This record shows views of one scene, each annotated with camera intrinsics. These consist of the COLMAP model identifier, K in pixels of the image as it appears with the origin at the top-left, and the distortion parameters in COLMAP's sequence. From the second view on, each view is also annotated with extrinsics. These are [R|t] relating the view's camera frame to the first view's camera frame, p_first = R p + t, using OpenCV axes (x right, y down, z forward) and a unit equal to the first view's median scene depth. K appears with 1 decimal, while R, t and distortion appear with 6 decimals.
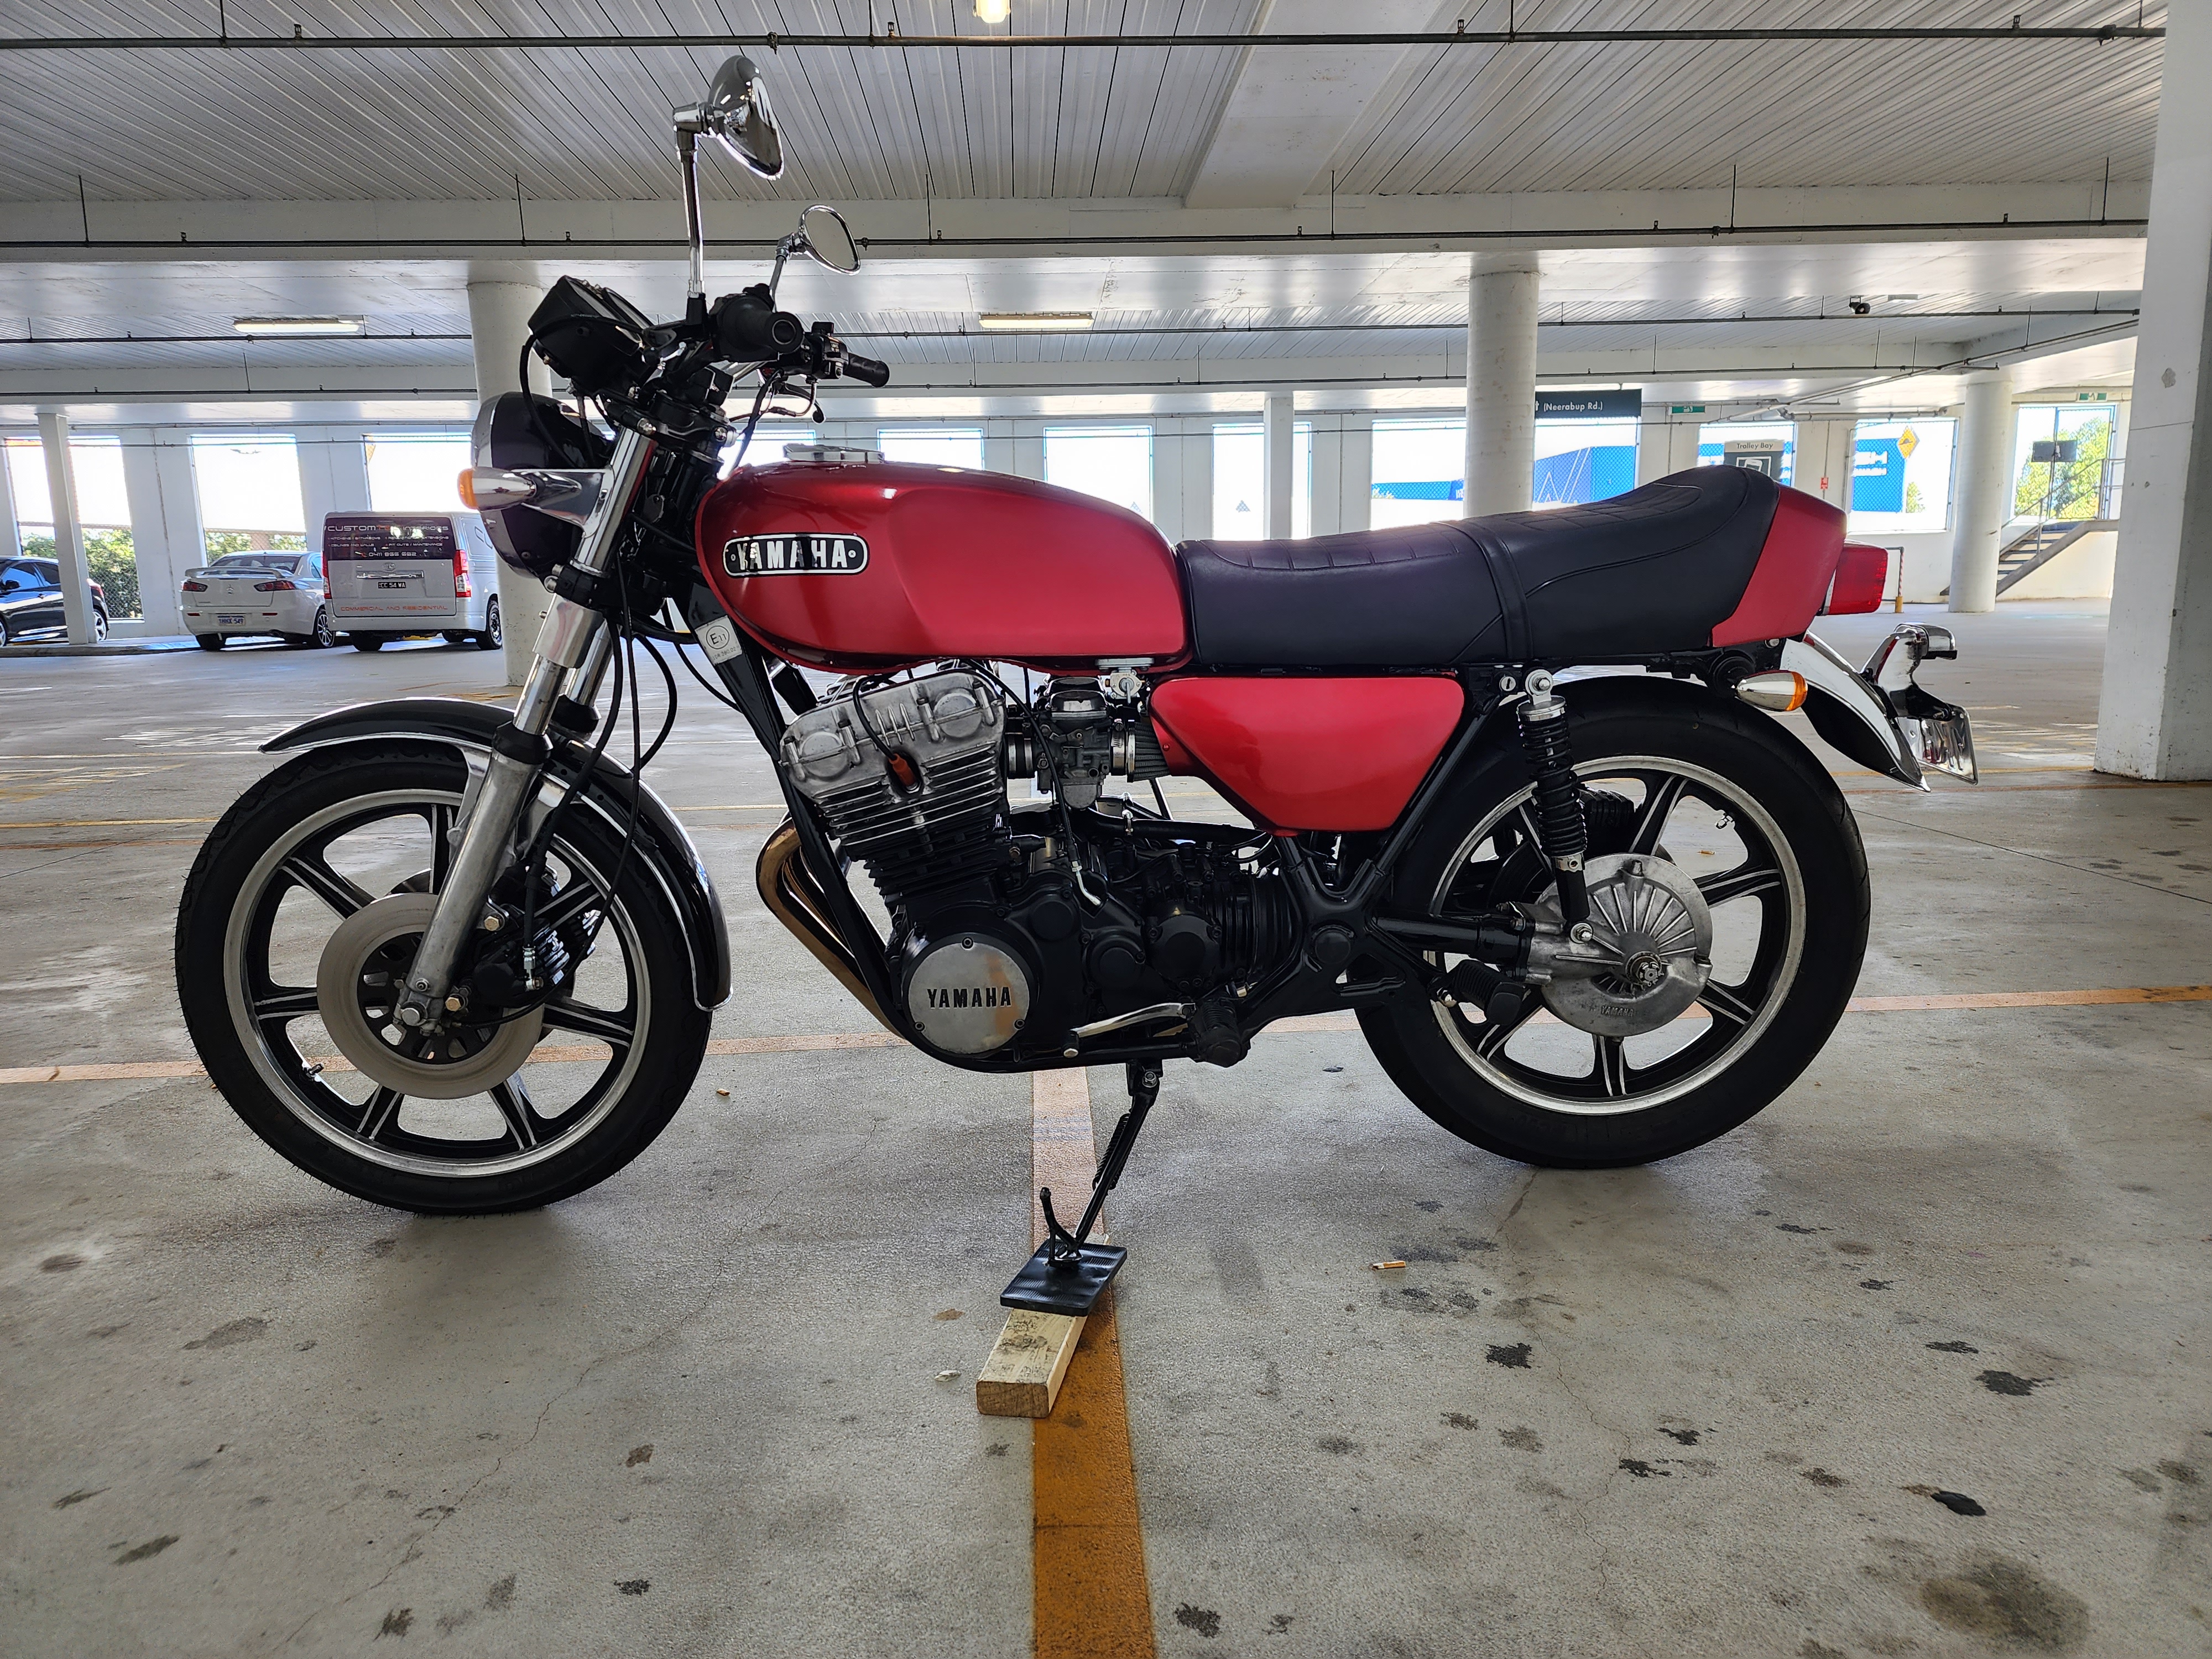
lens RADIAL K [[1481.9, 0, 1093.3], [0, 1481.9, 822.2], [0, 0, 1]] dist [0.073051, -0.063115]
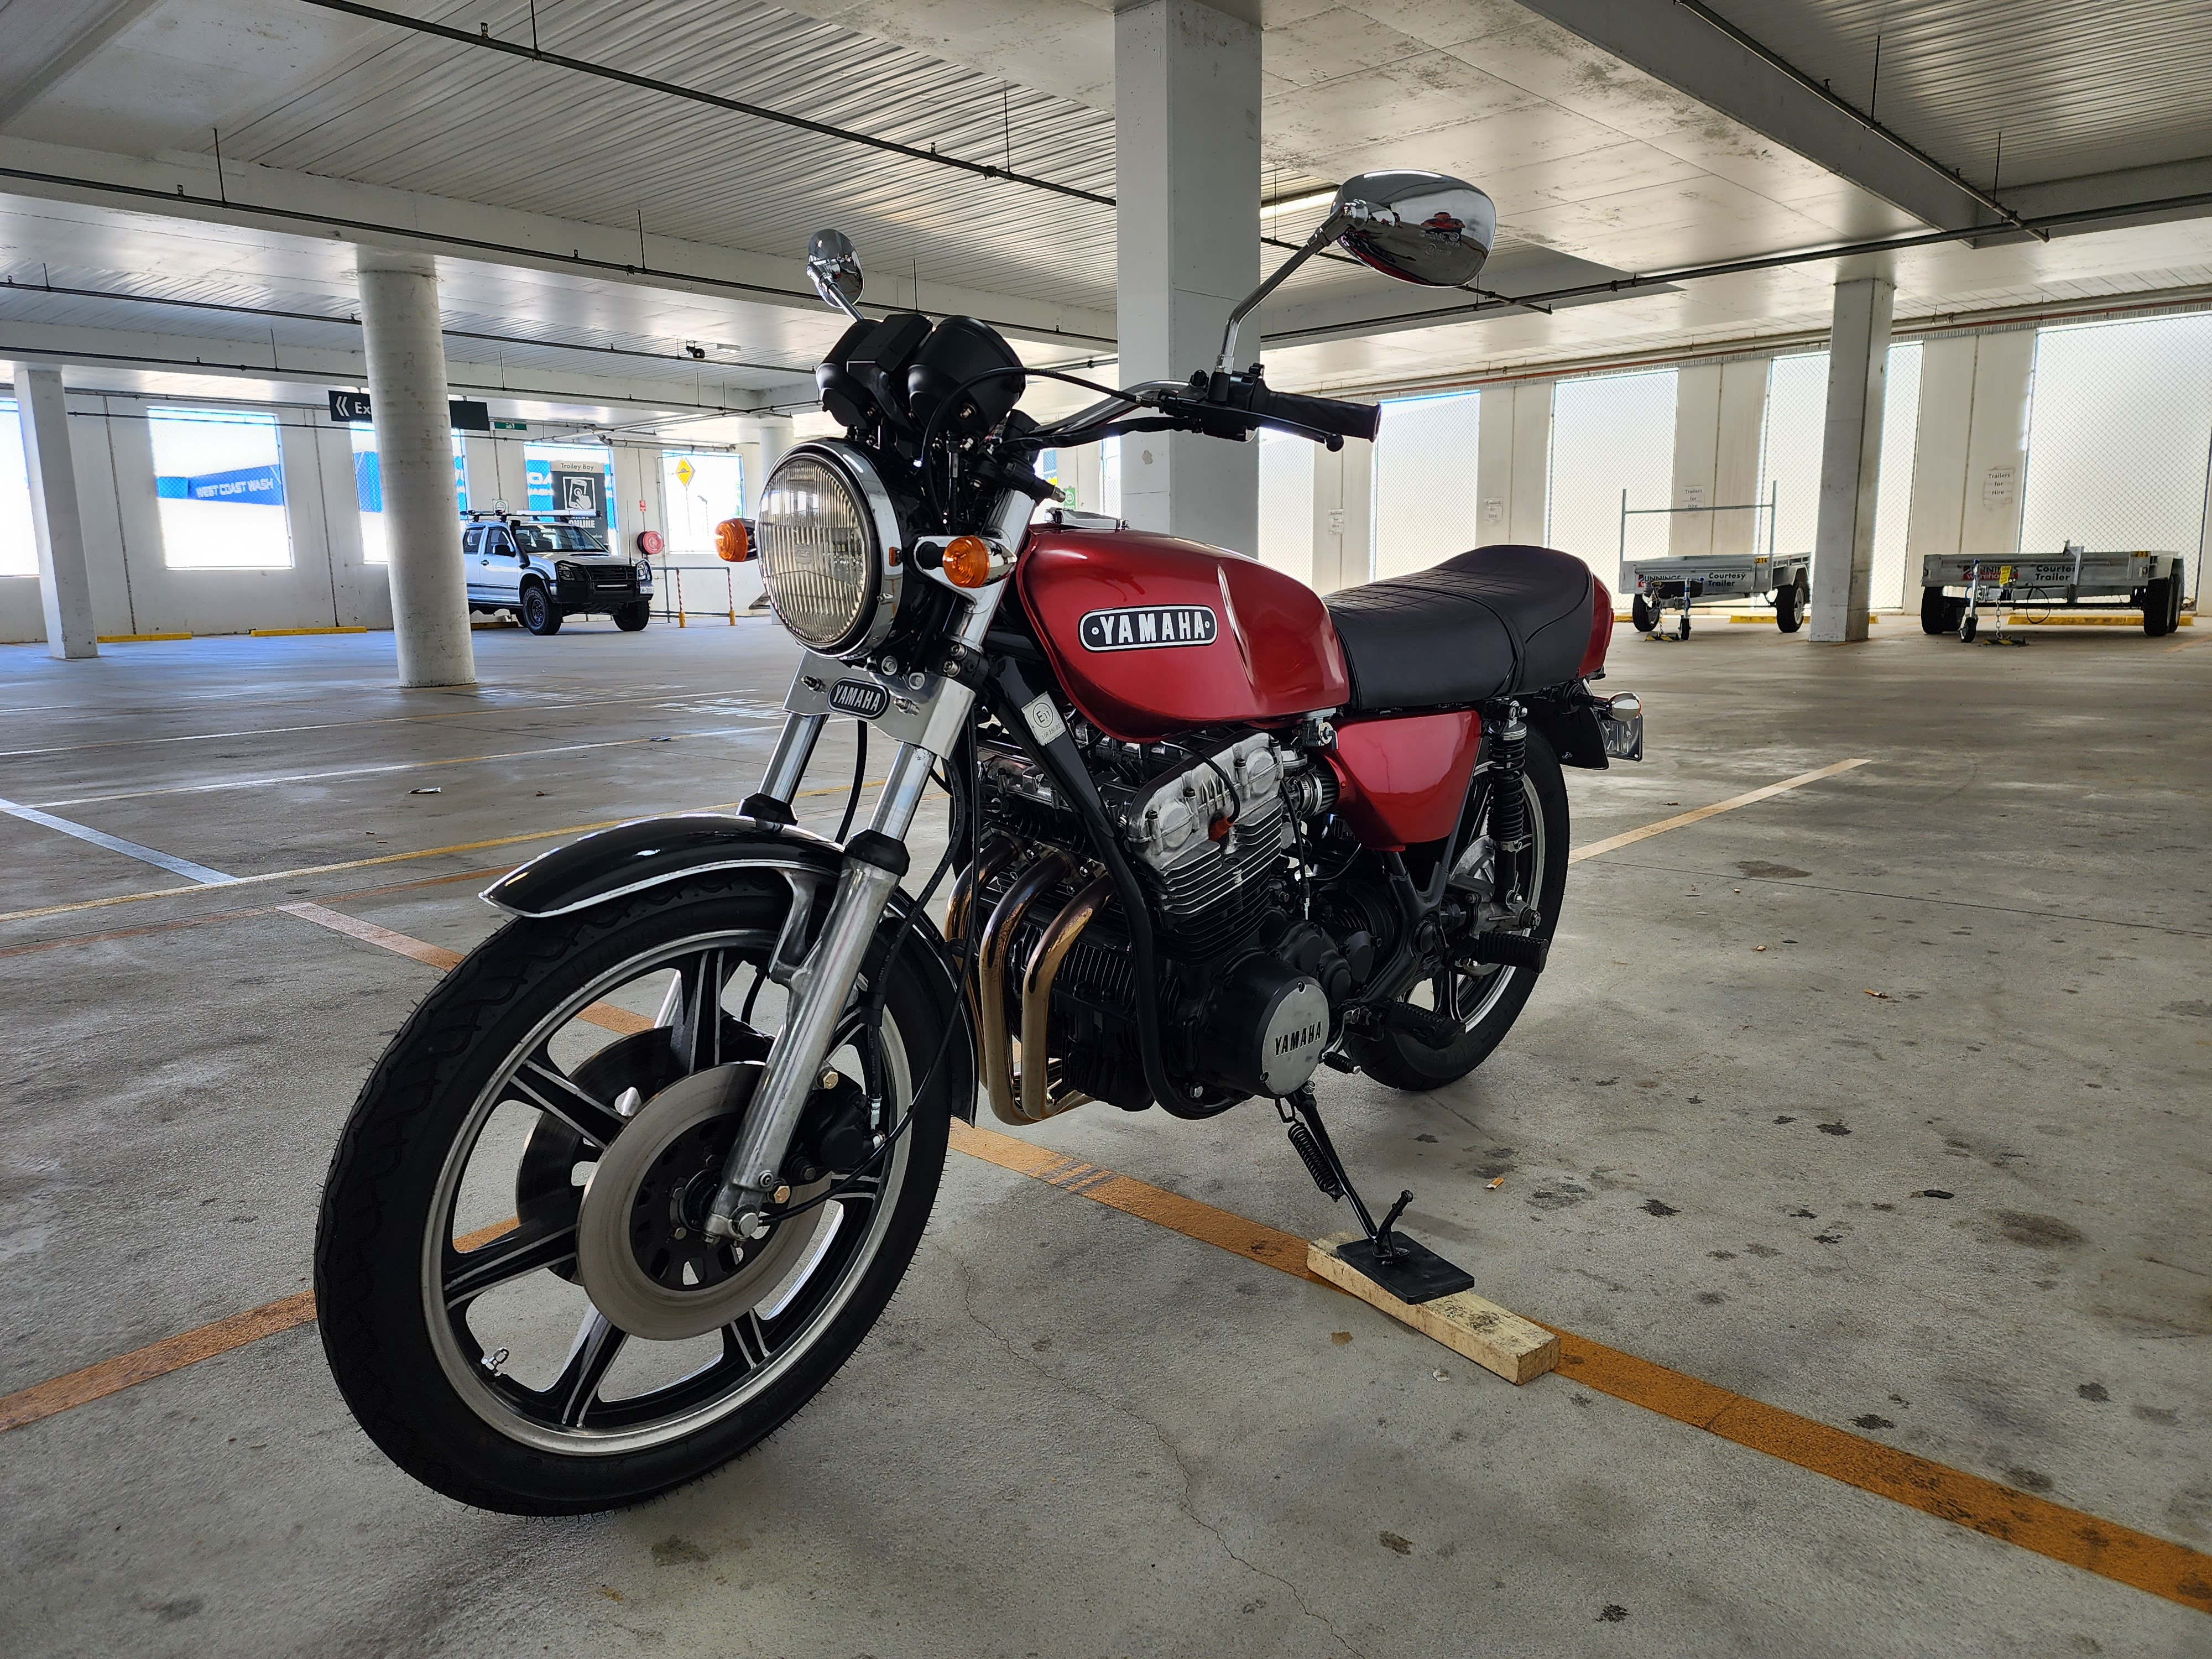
lens RADIAL K [[1482.3, 0, 1096.3], [0, 1482.3, 790.6], [0, 0, 1]] dist [0.079520, -0.066500]
pose [[0.709873, -0.095863, 0.697776, -0.875477], [0.115281, 0.993148, 0.019163, -0.090737], [-0.694832, 0.066837, 0.716060, 0.317084]]
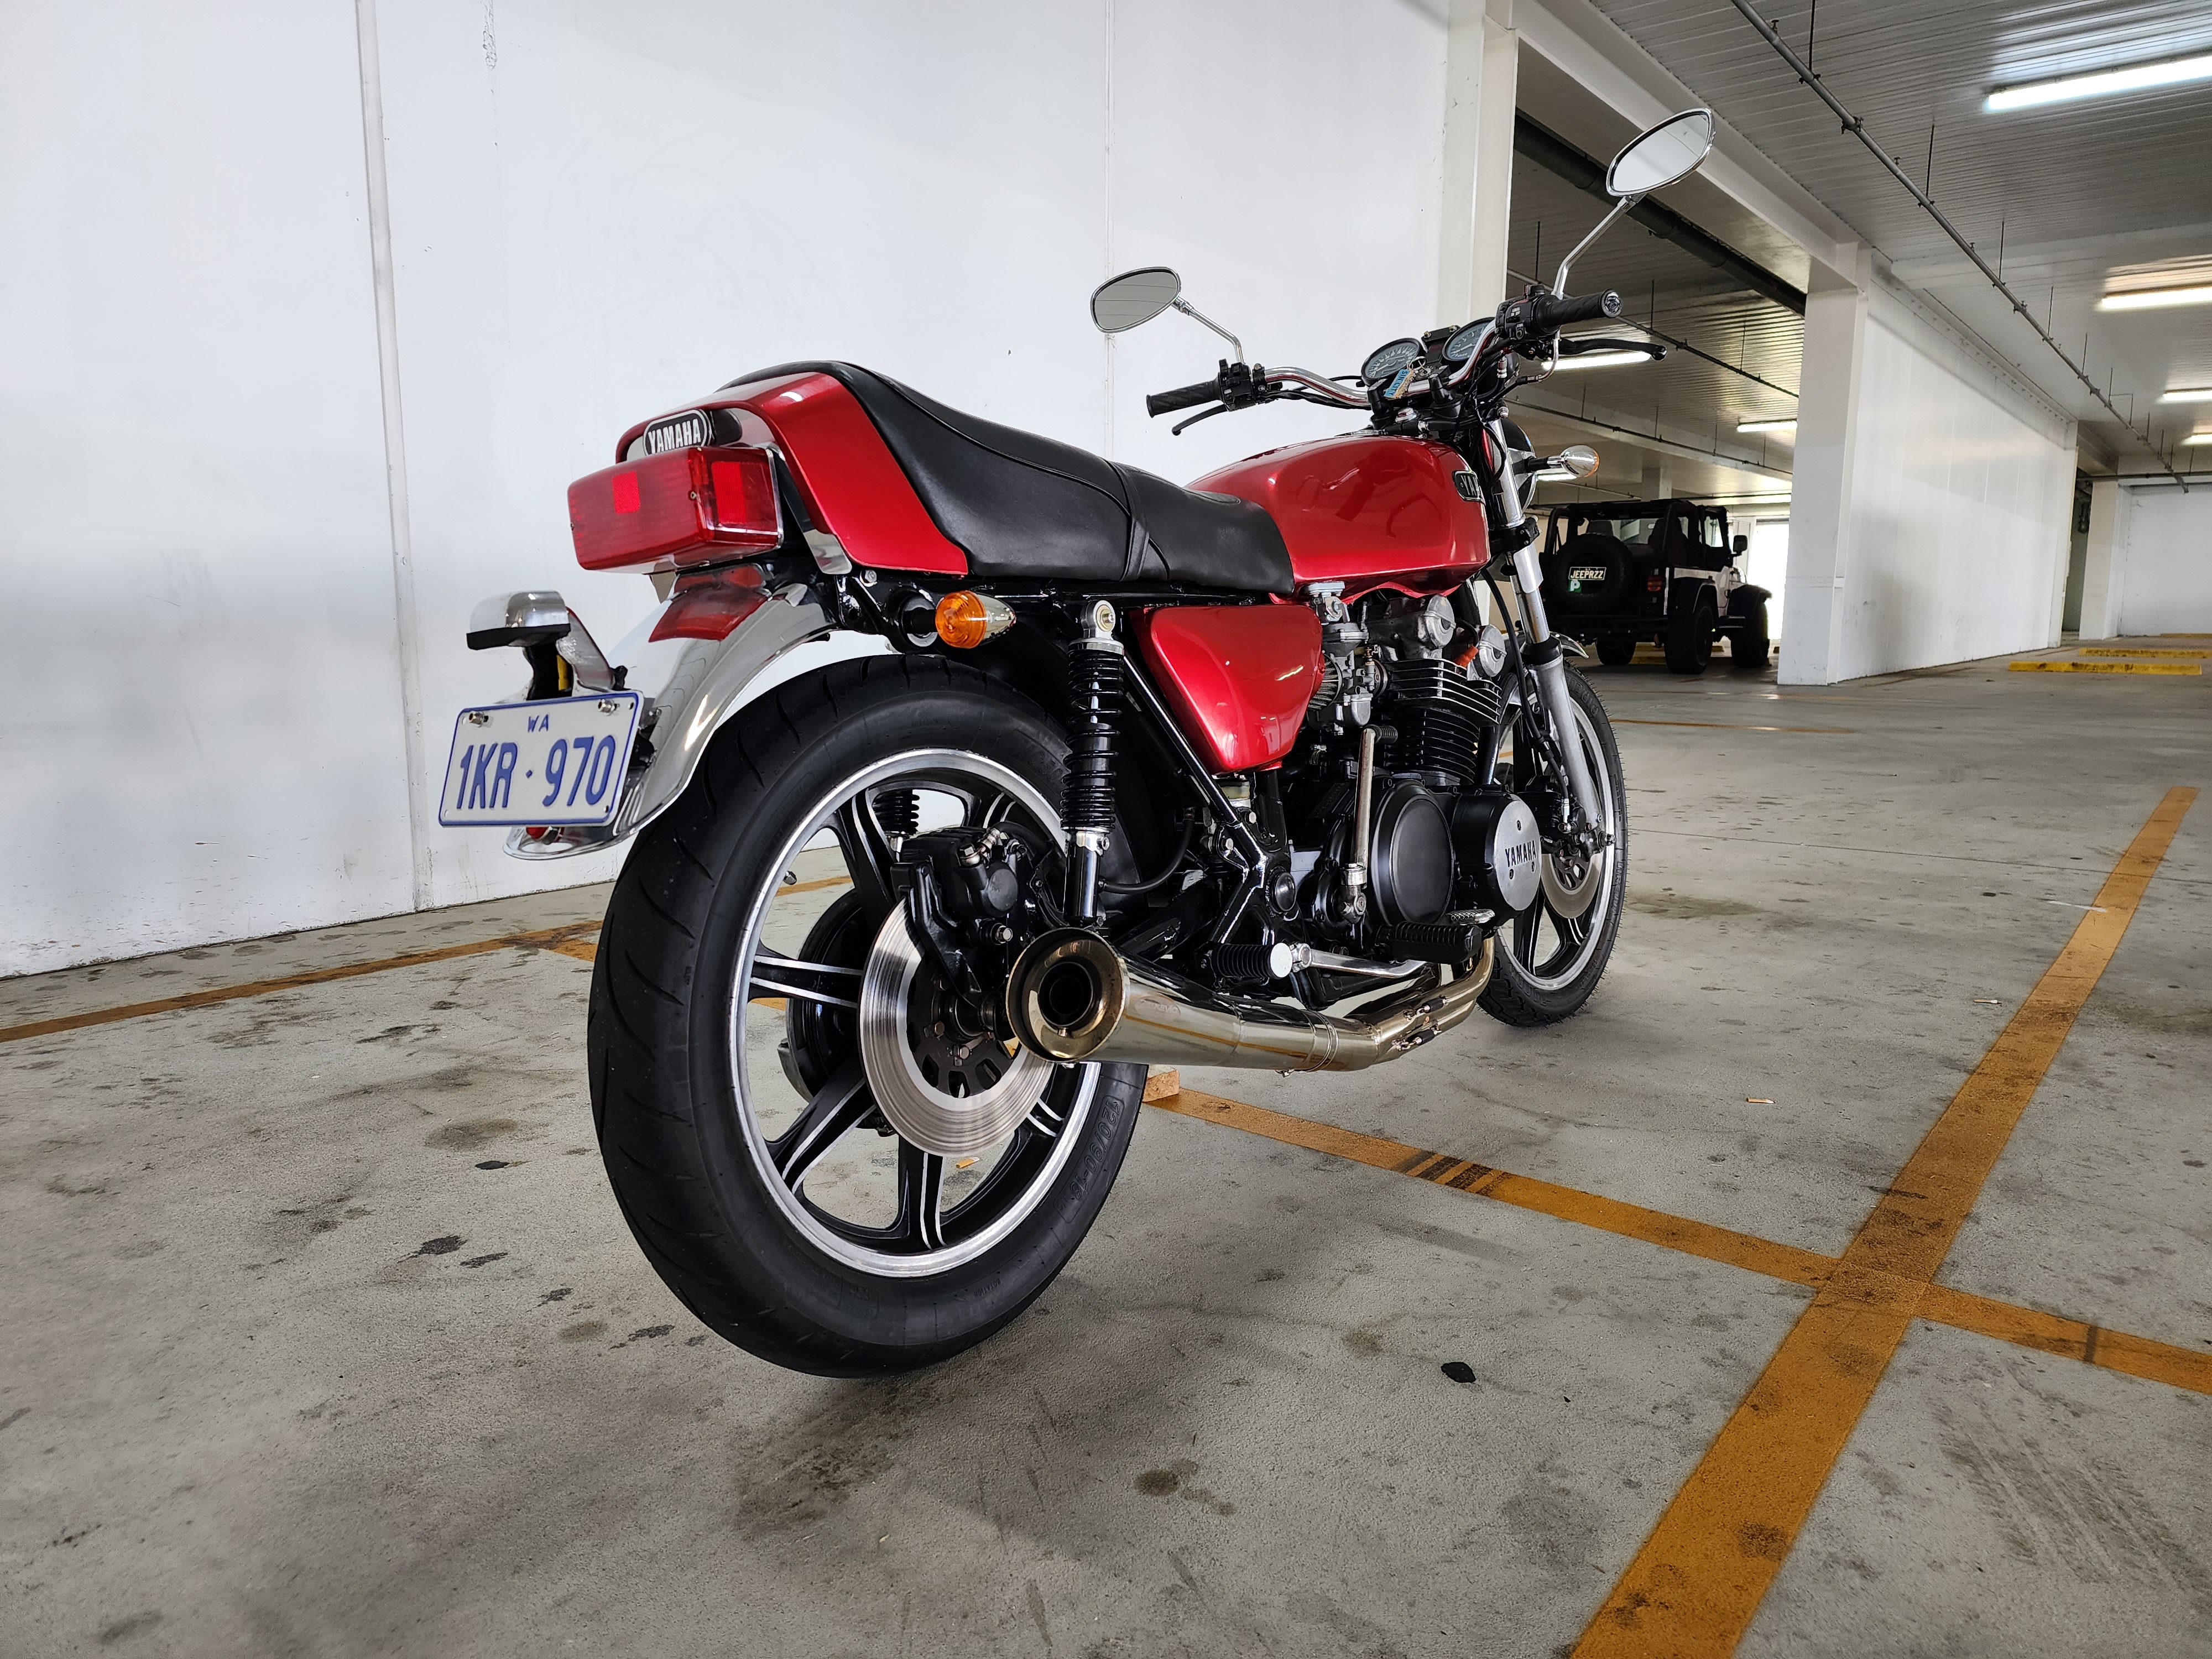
lens RADIAL K [[1458.1, 0, 1099.3], [0, 1458.1, 833.3], [0, 0, 1]] dist [0.067431, -0.053891]
pose [[-0.653037, 0.133690, -0.745433, 0.904774], [-0.105006, 0.958804, 0.263947, -0.230701], [0.750011, 0.250642, -0.612096, 1.672262]]
